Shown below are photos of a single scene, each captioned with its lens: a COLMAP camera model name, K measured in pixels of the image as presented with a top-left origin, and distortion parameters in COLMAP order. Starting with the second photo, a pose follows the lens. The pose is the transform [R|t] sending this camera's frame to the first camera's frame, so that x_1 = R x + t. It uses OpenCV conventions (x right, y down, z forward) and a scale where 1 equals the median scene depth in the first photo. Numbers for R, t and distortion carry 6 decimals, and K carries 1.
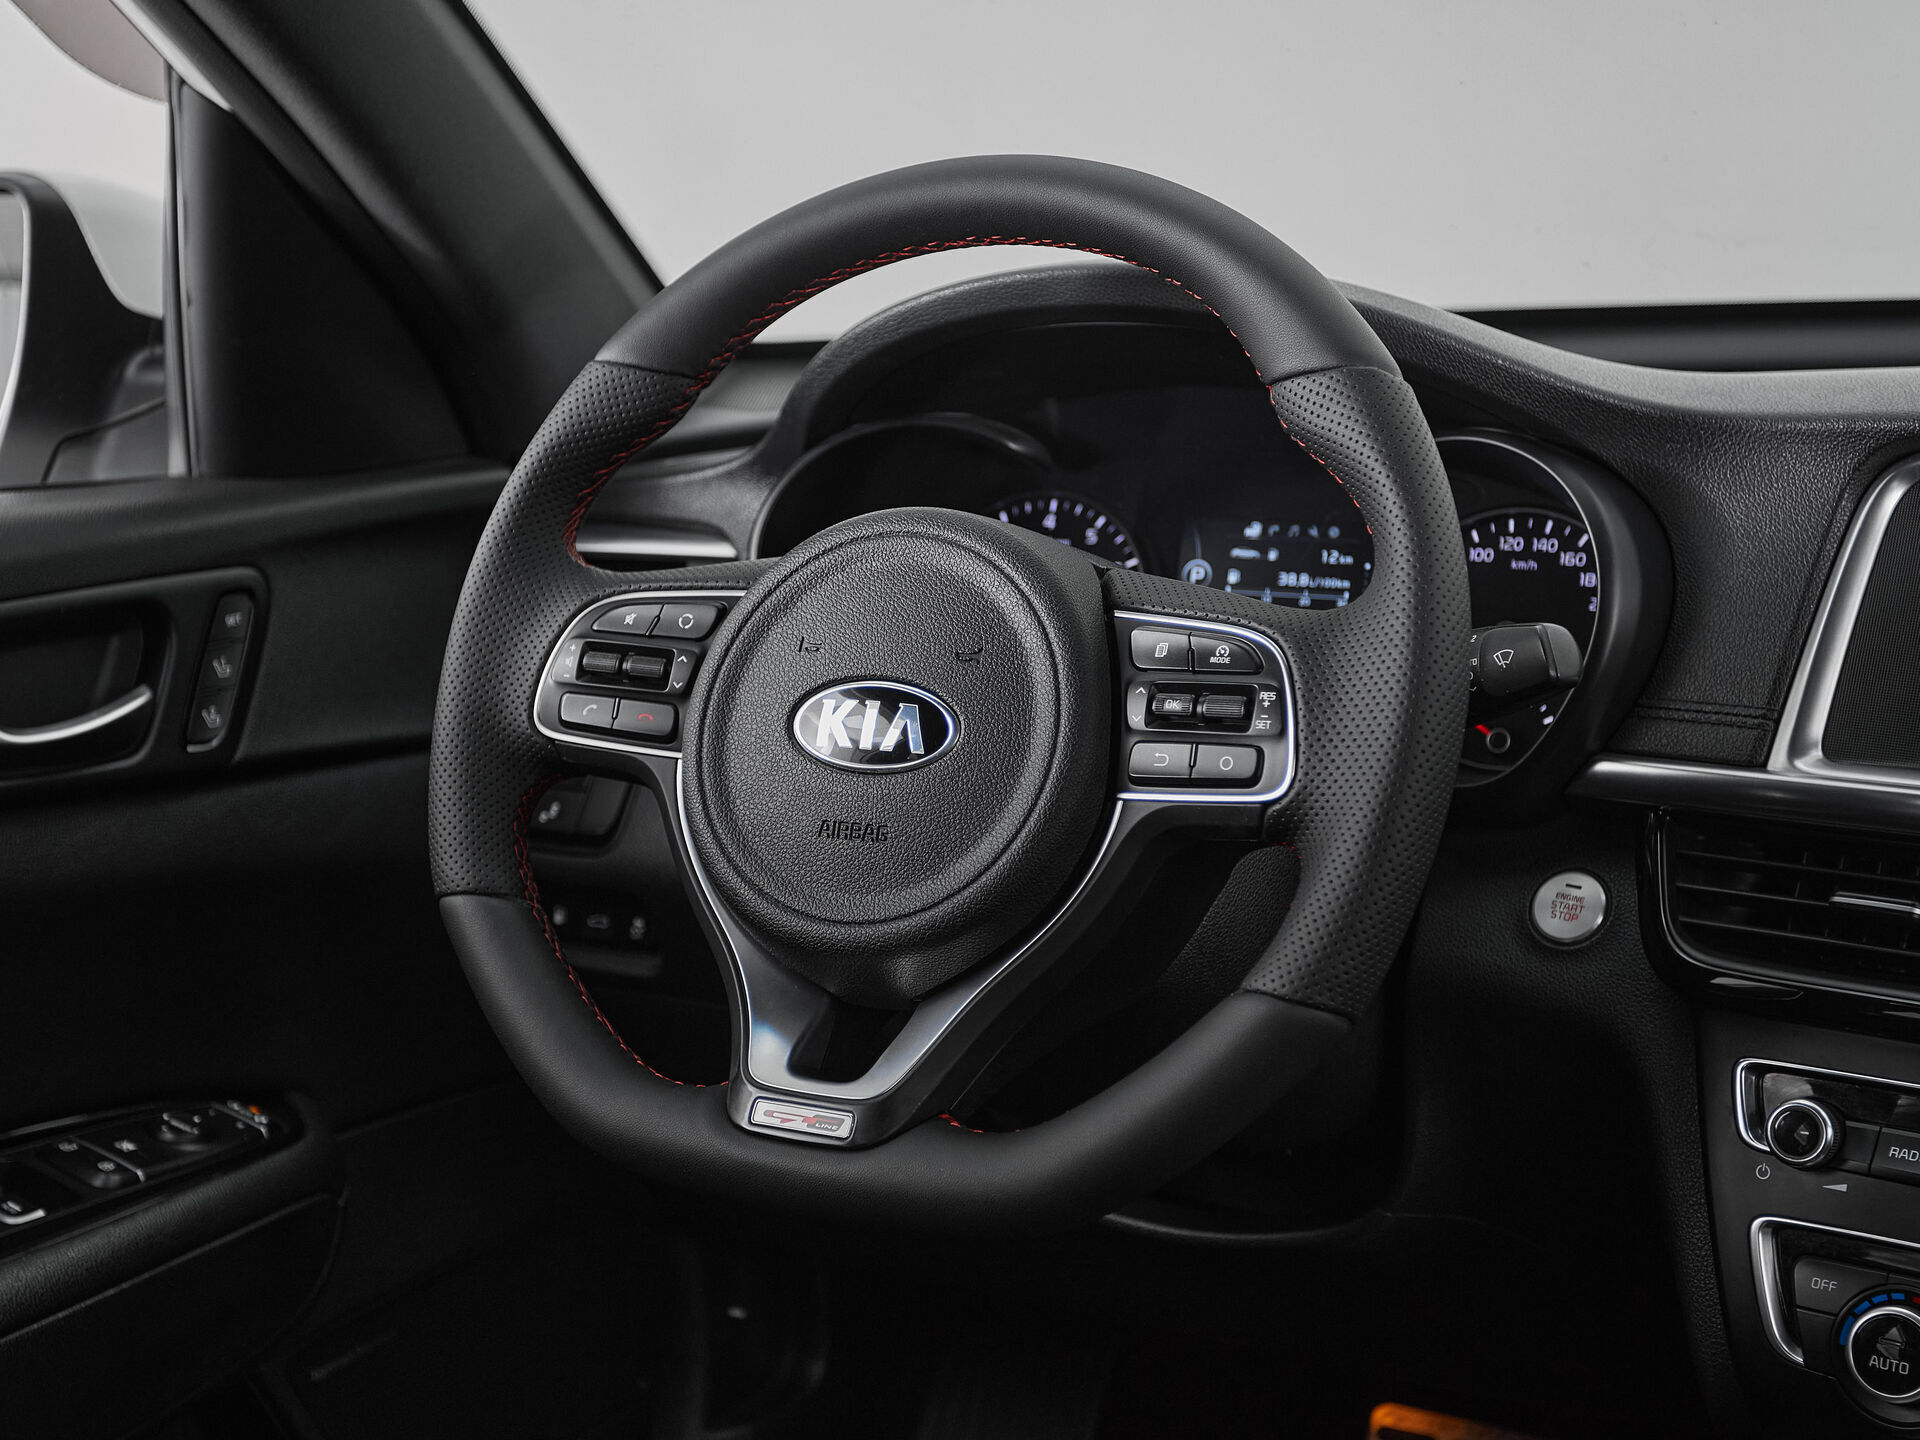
lens RADIAL K [[2822.1, 0, 871.1], [0, 2822.1, 721.8], [0, 0, 1]] dist [0.018556, 0.018910]
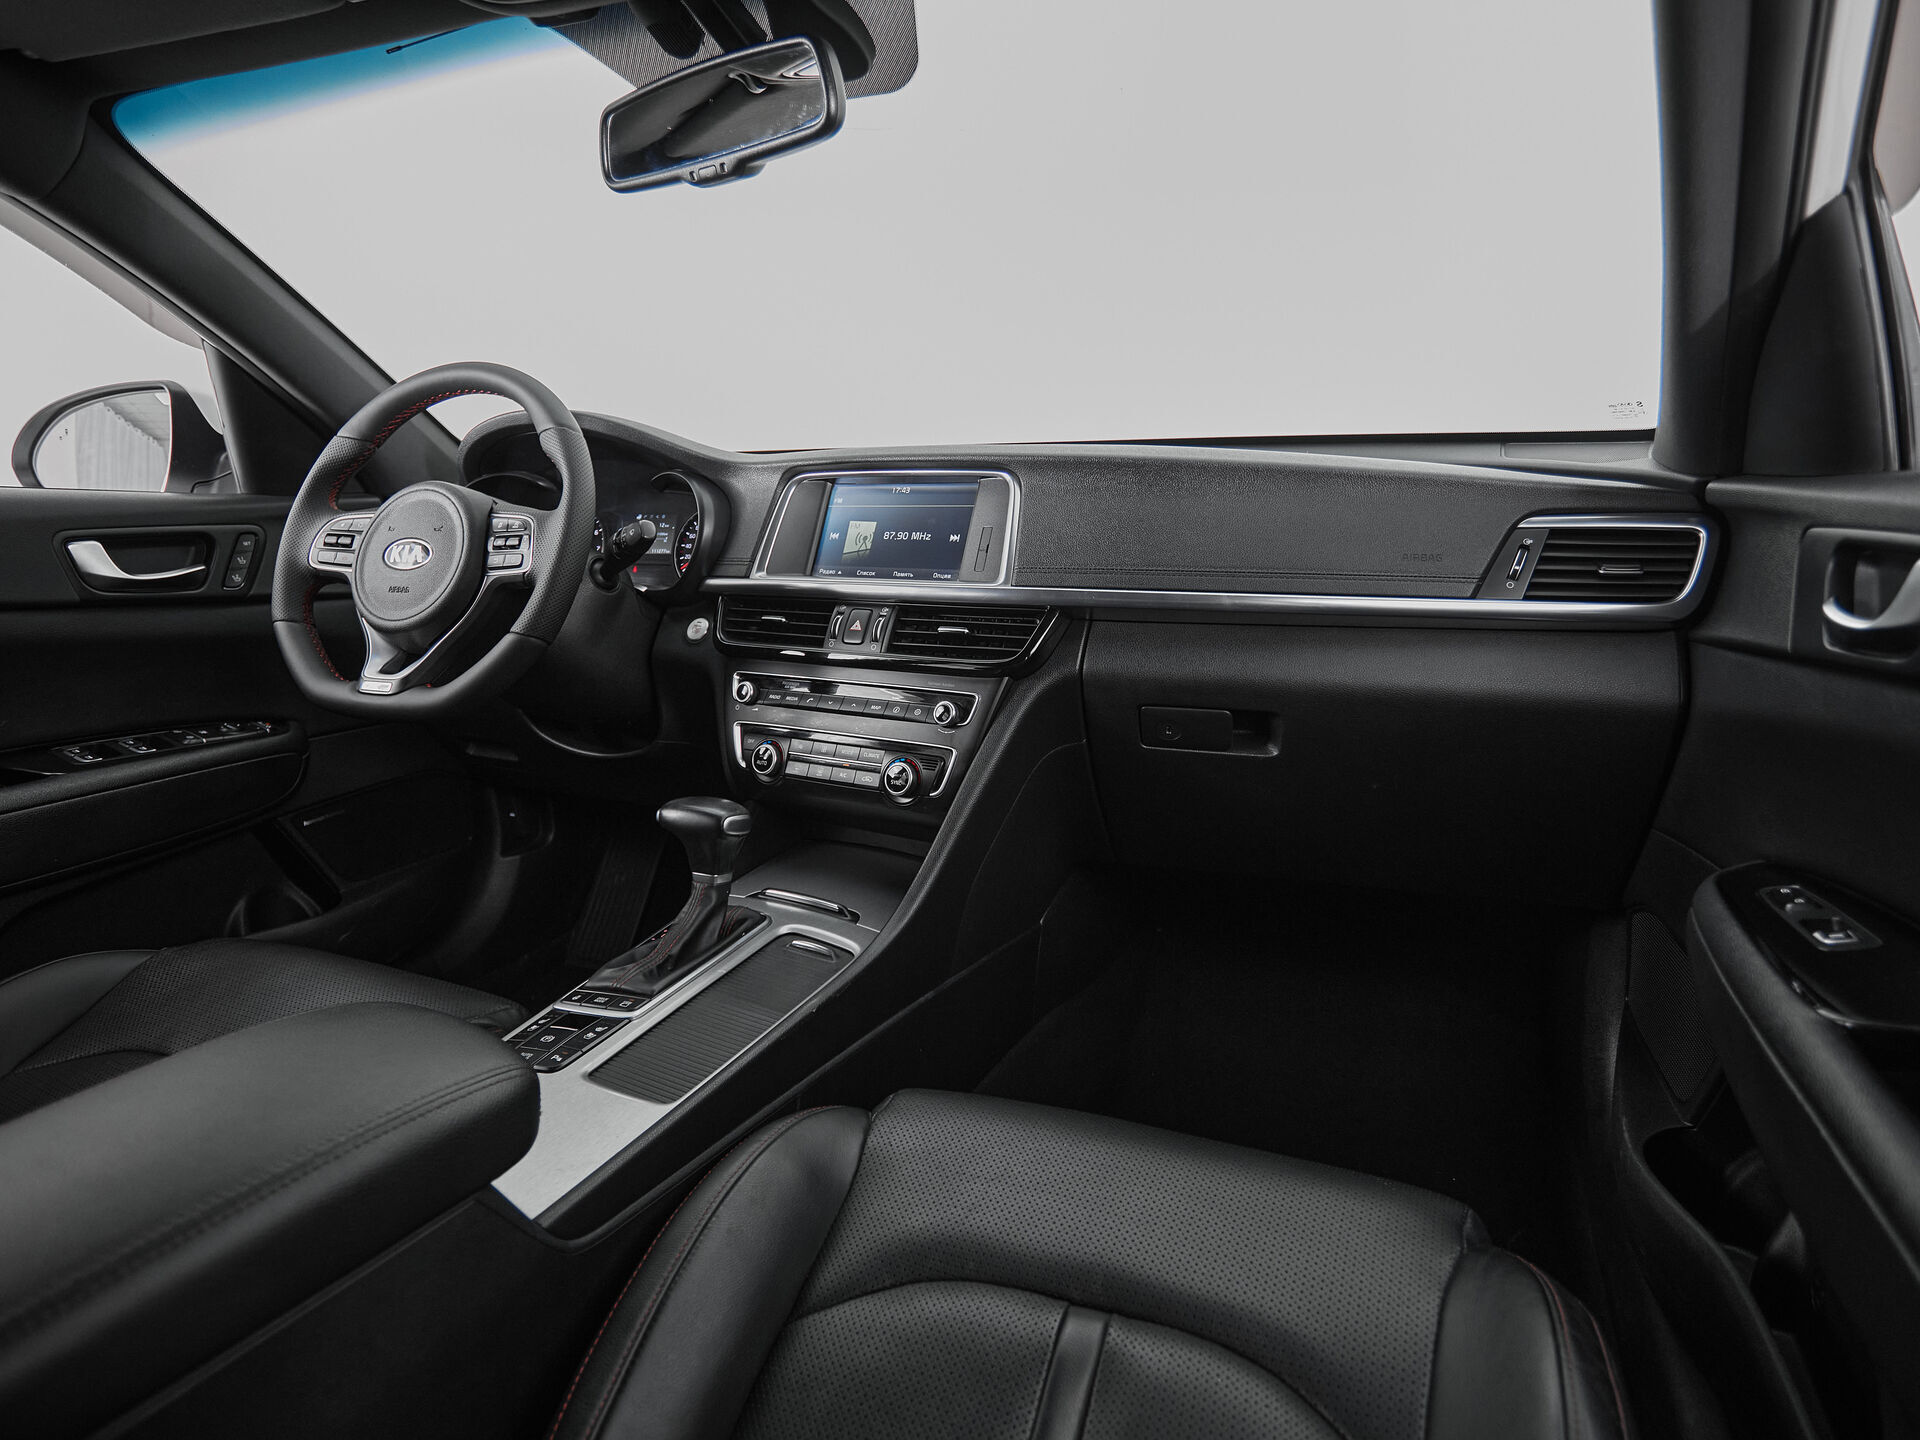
lens RADIAL K [[1061.0, 0, 980.3], [0, 1061.0, 722.7], [0, 0, 1]] dist [-0.003217, -0.000275]
pose [[0.988105, -0.018716, 0.152638, 0.401361], [0.013488, 0.999289, 0.035218, 0.140198], [-0.153189, -0.032741, 0.987654, -0.168490]]
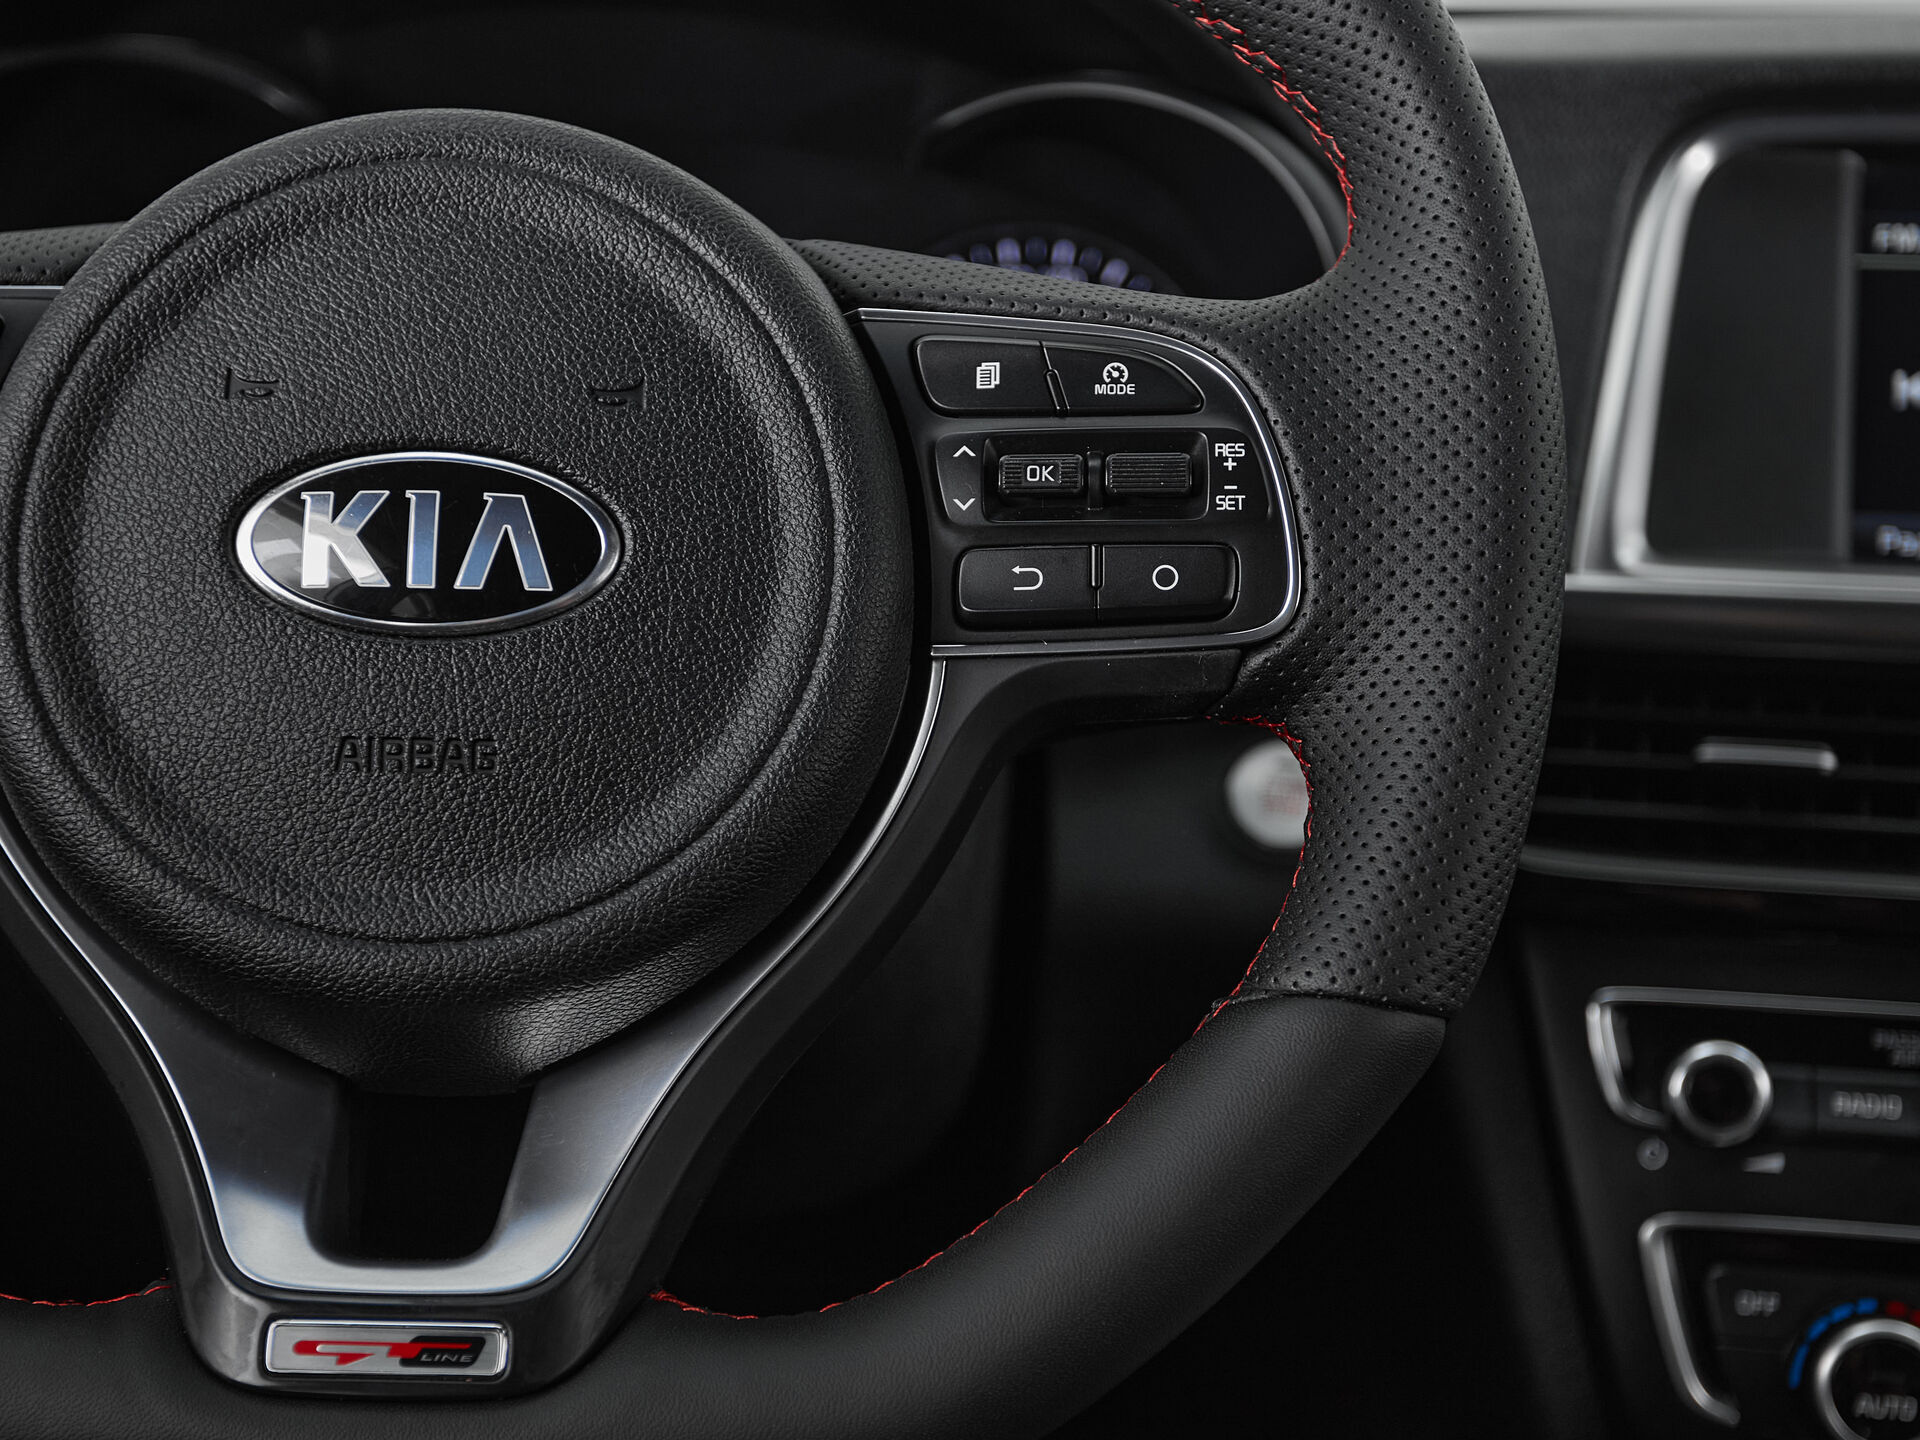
lens RADIAL K [[2721.9, 0, 956.6], [0, 2721.9, 829.8], [0, 0, 1]] dist [0.015995, 0.042758]
pose [[0.860606, -0.085124, 0.502106, -0.159808], [0.045464, 0.994837, 0.090733, 0.012448], [-0.507238, -0.055258, 0.860033, 0.521572]]
